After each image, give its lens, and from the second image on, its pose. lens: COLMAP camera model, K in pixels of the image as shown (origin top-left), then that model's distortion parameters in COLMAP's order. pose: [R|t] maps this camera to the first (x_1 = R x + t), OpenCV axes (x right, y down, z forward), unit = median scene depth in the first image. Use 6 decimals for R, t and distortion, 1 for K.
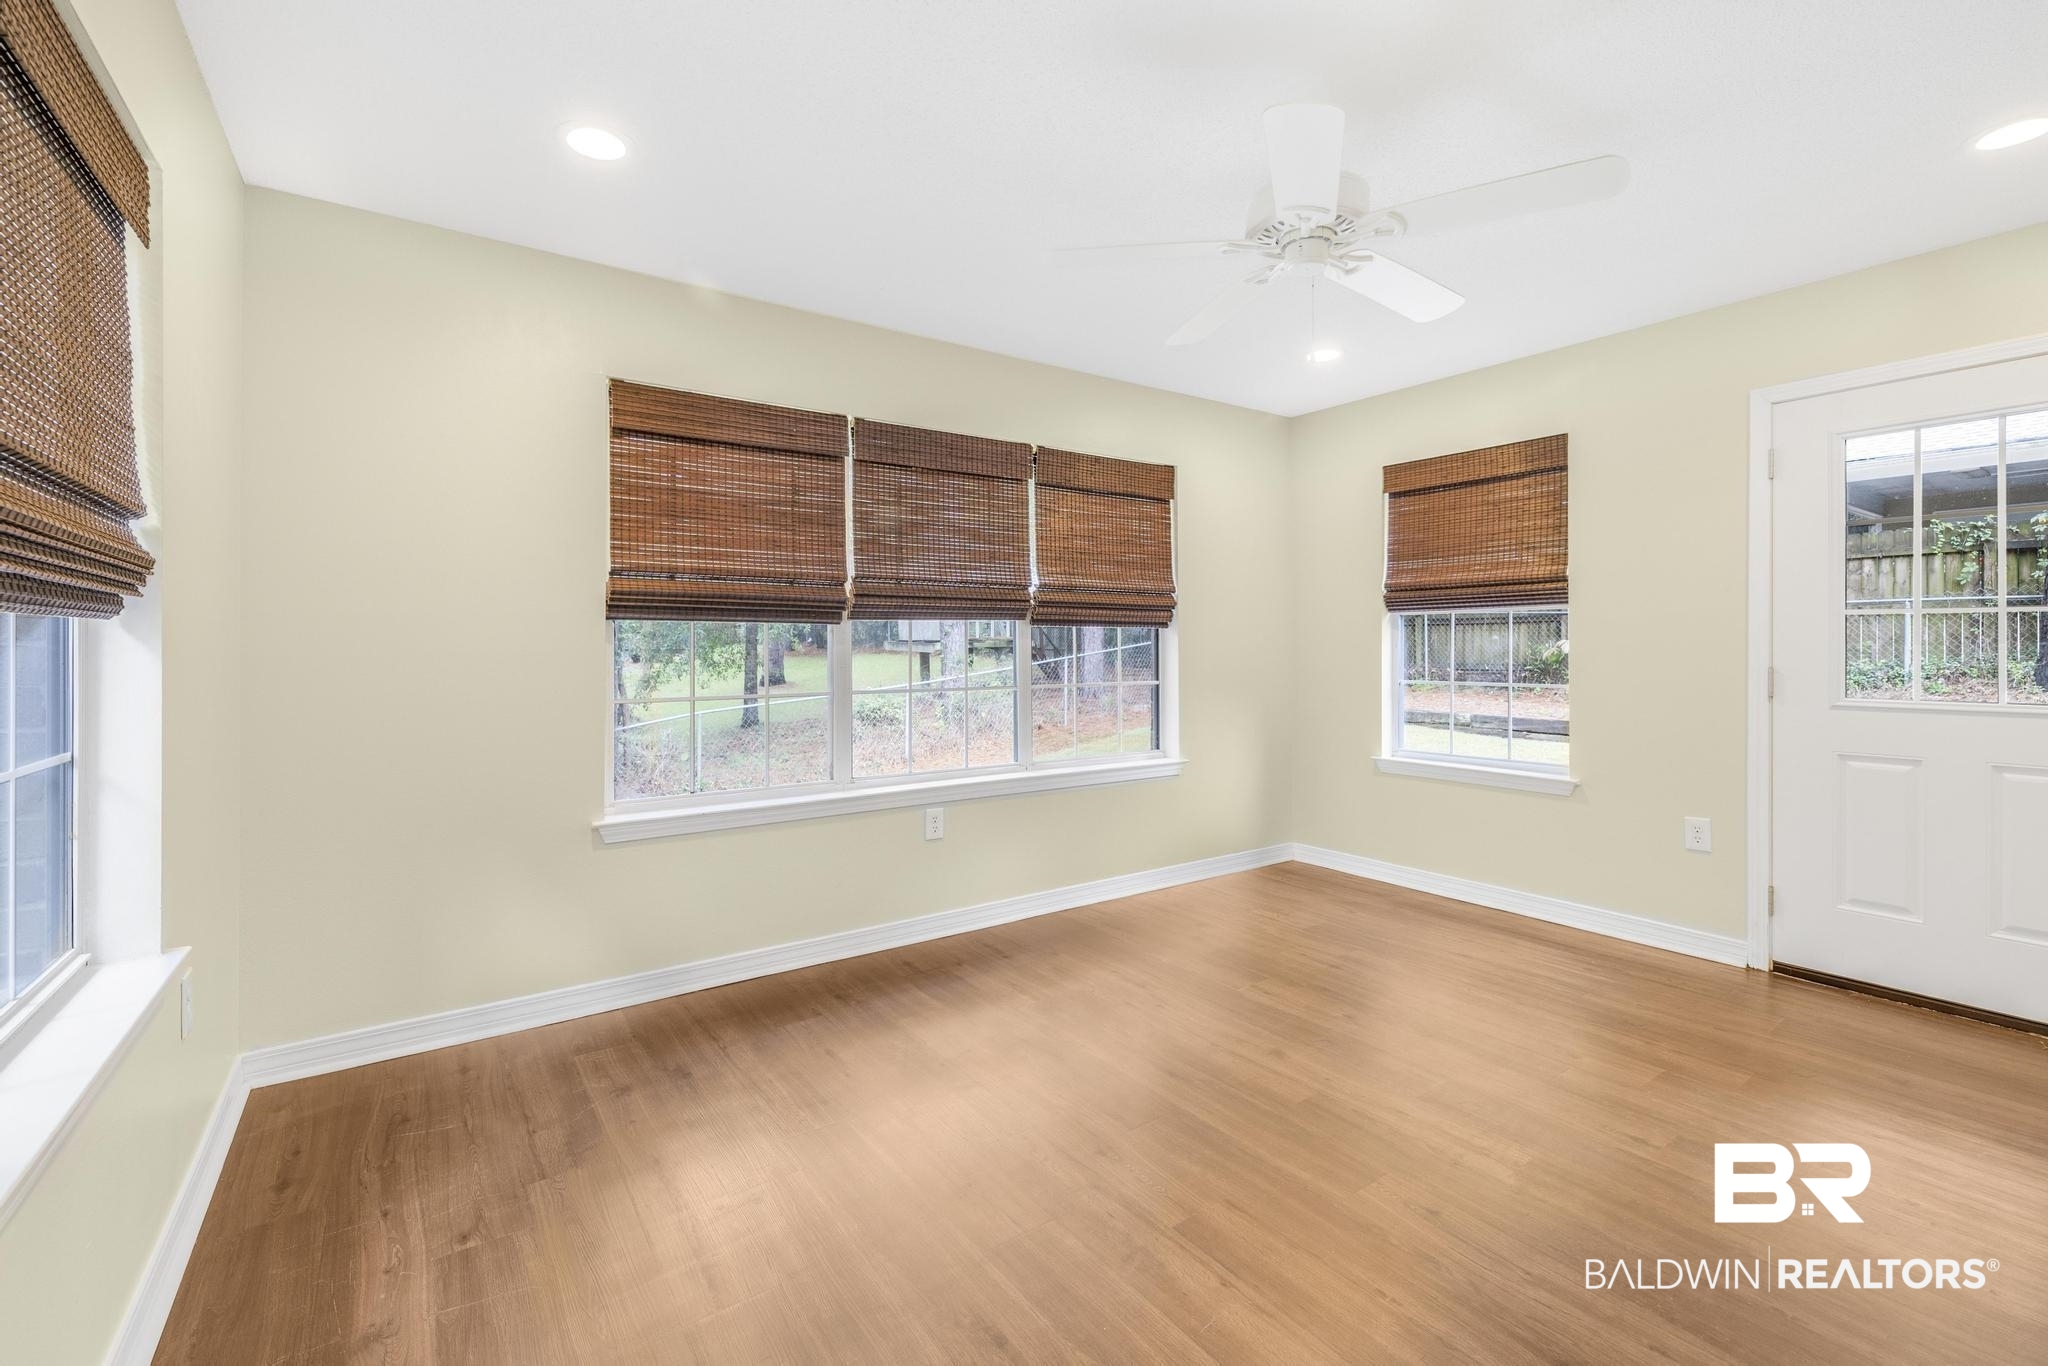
lens RADIAL K [[883.7, 0, 1011.5], [0, 883.7, 671.4], [0, 0, 1]] dist [0.008535, -0.000232]
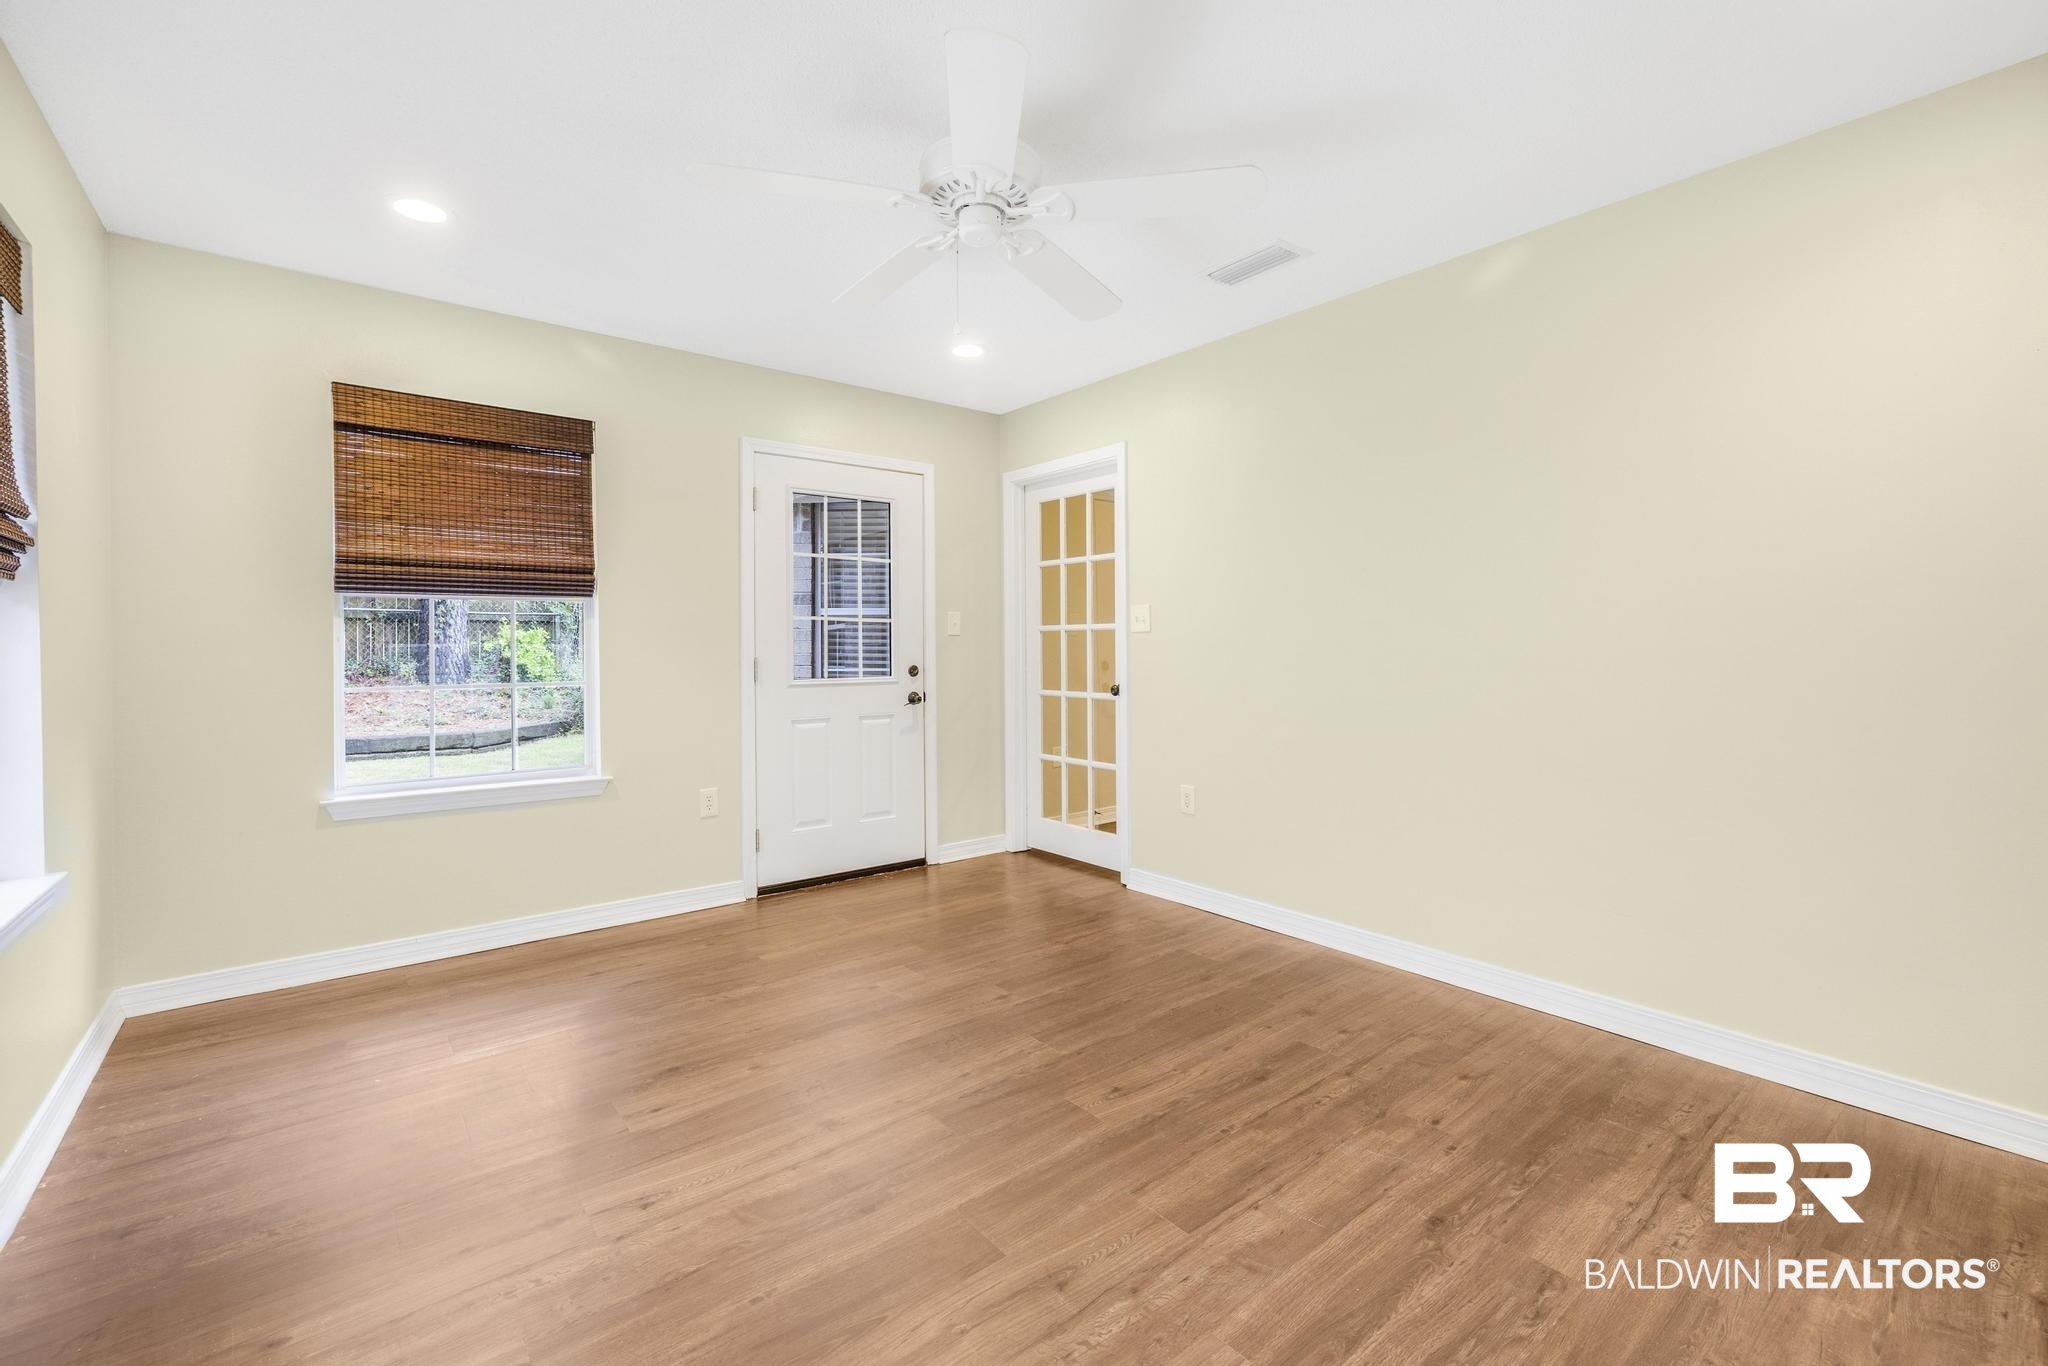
lens RADIAL K [[883.7, 0, 1012.9], [0, 883.7, 662.4], [0, 0, 1]] dist [0.008535, -0.000232]
pose [[-0.076791, -0.011579, 0.996980, -0.417143], [0.032080, 0.999386, 0.014077, -0.004285], [-0.996531, 0.033064, -0.076373, 0.689636]]
